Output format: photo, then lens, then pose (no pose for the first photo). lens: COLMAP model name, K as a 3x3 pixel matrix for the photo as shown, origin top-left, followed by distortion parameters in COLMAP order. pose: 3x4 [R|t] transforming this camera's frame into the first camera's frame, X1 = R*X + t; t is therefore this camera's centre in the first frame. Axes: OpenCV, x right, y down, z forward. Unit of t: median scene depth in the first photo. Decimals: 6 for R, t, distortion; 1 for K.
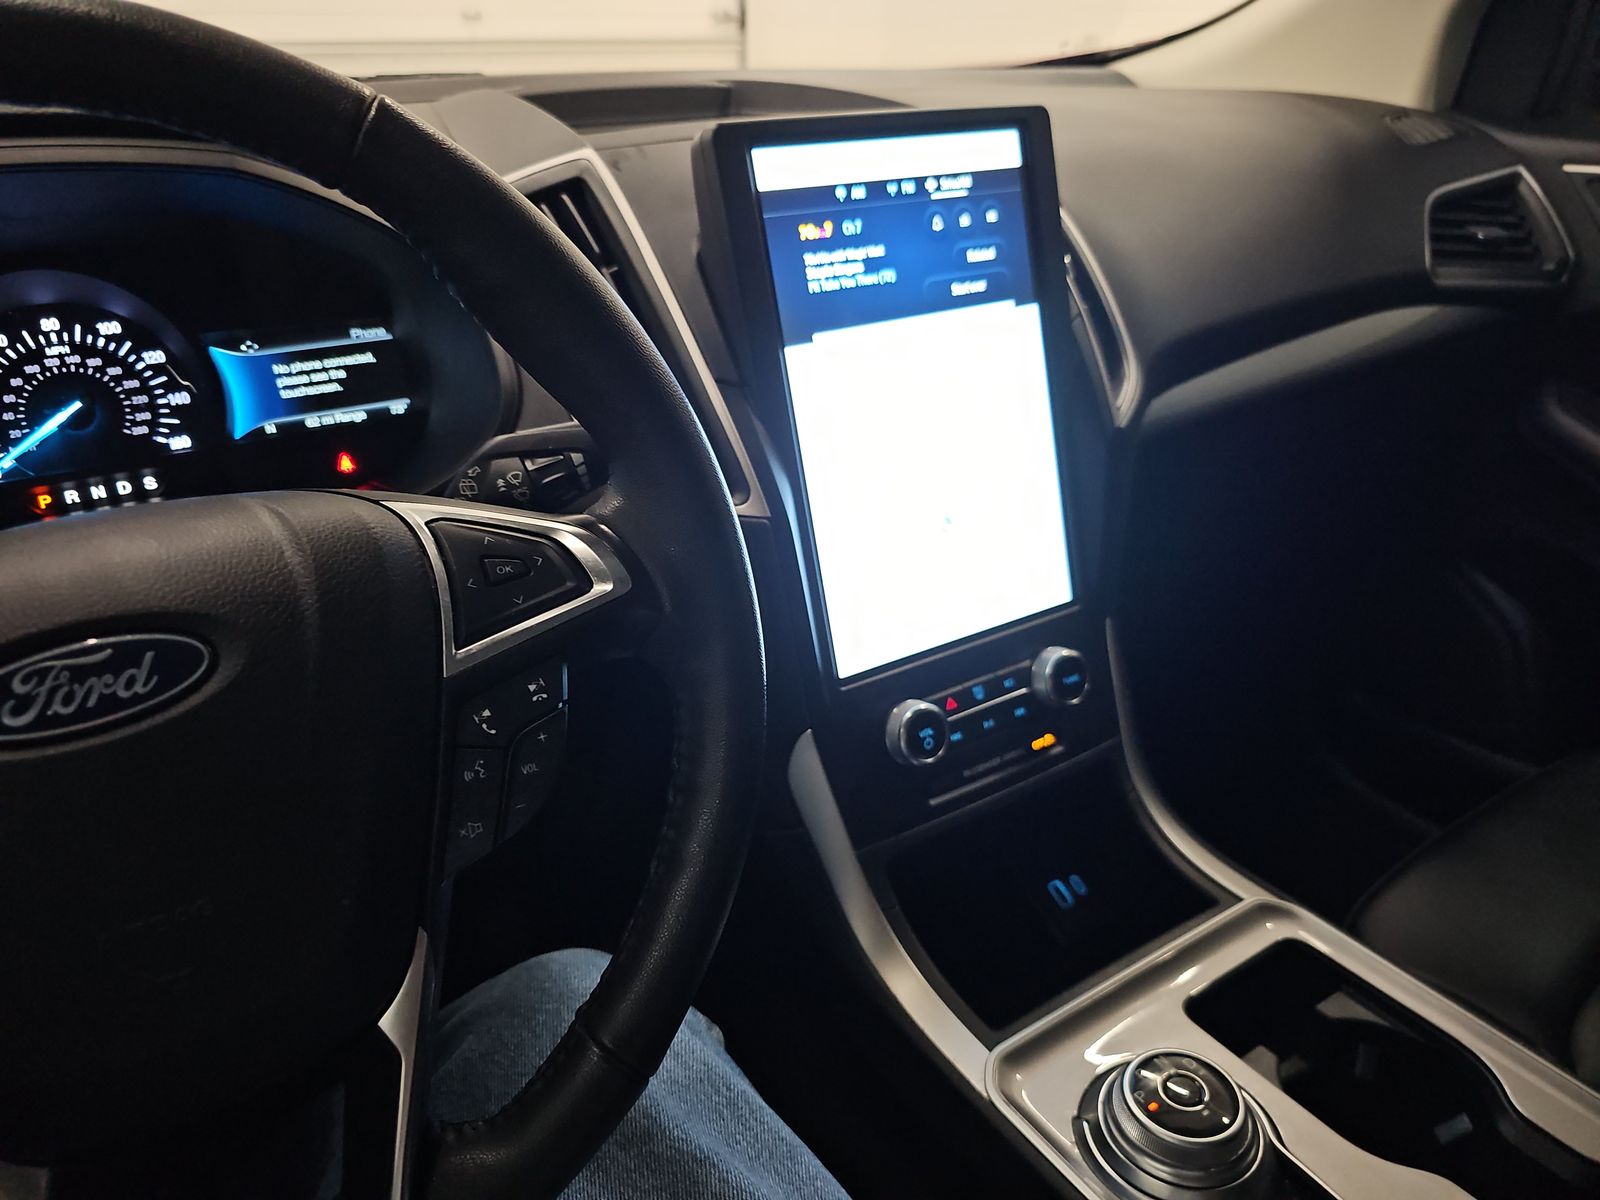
lens RADIAL K [[1057.3, 0, 790.5], [0, 1057.3, 602.9], [0, 0, 1]] dist [0.022015, -0.033233]
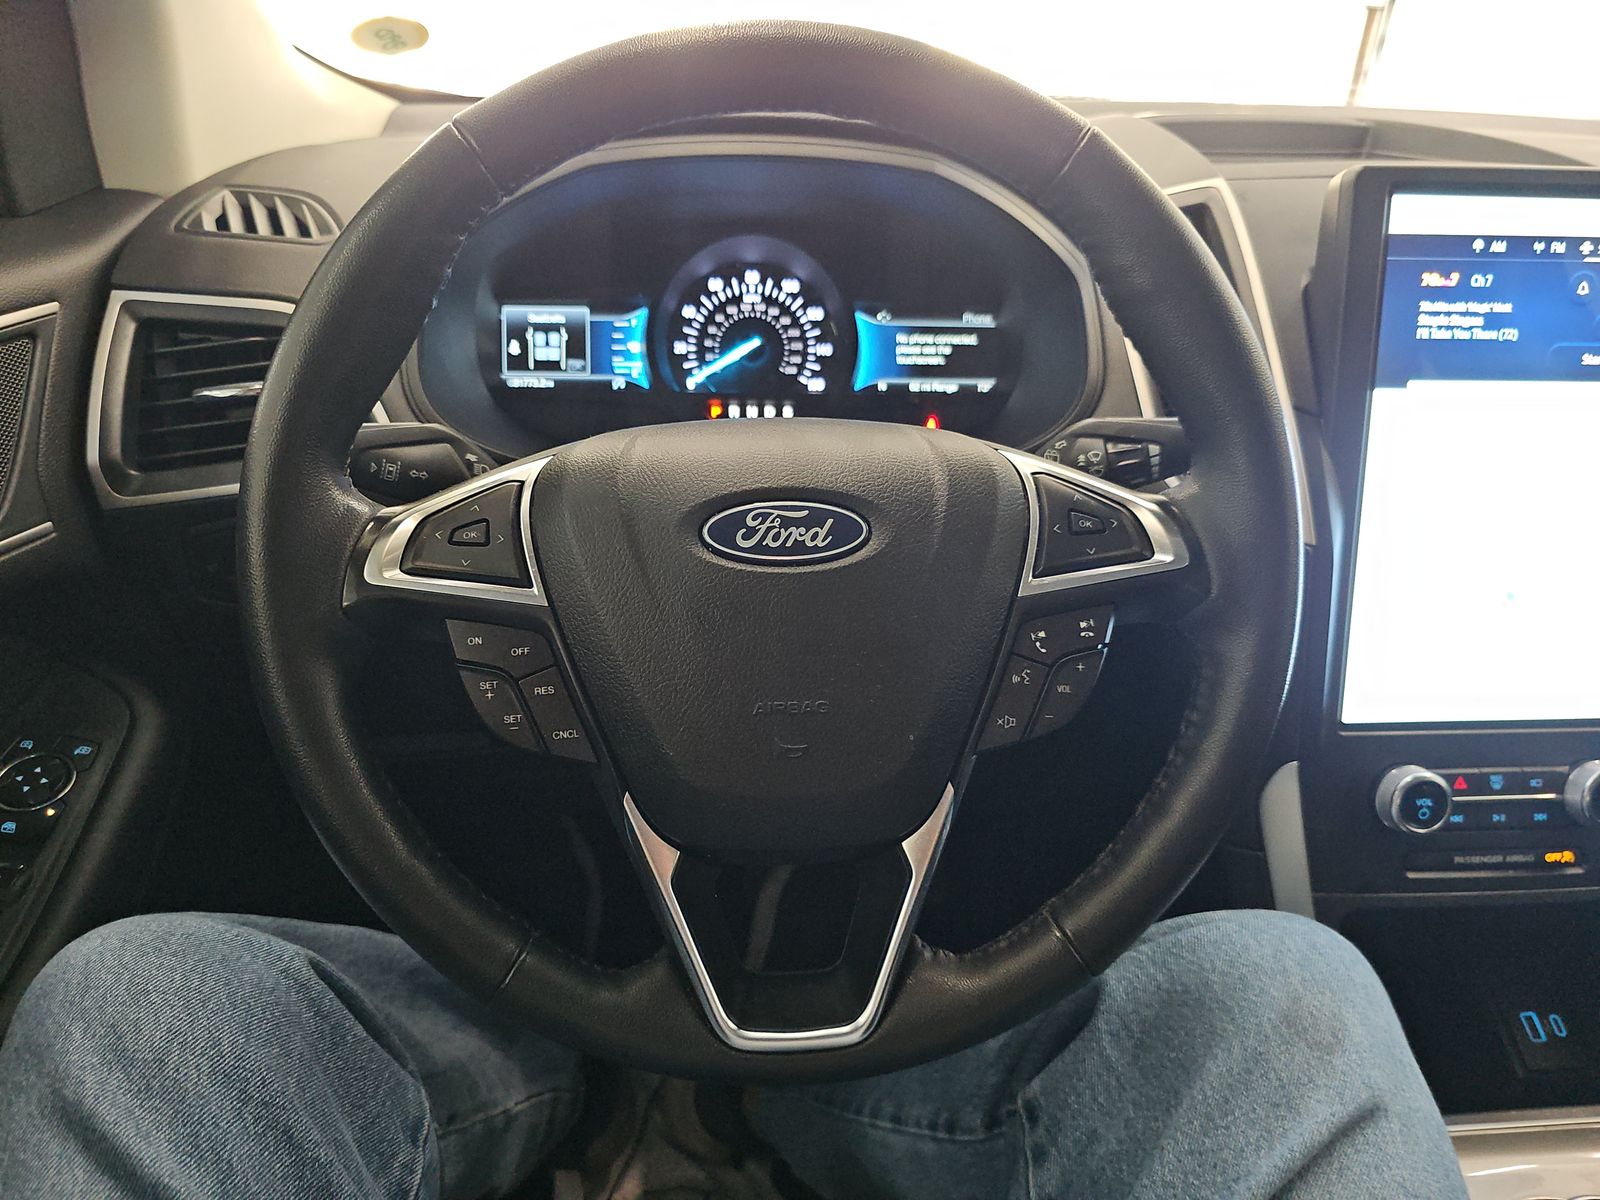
lens RADIAL K [[1057.3, 0, 790.5], [0, 1057.3, 602.9], [0, 0, 1]] dist [0.022015, -0.033233]
pose [[0.880696, 0.245284, -0.405229, -0.034952], [-0.250719, 0.967210, 0.040555, 0.055337], [0.401889, 0.065882, 0.913315, -0.134212]]
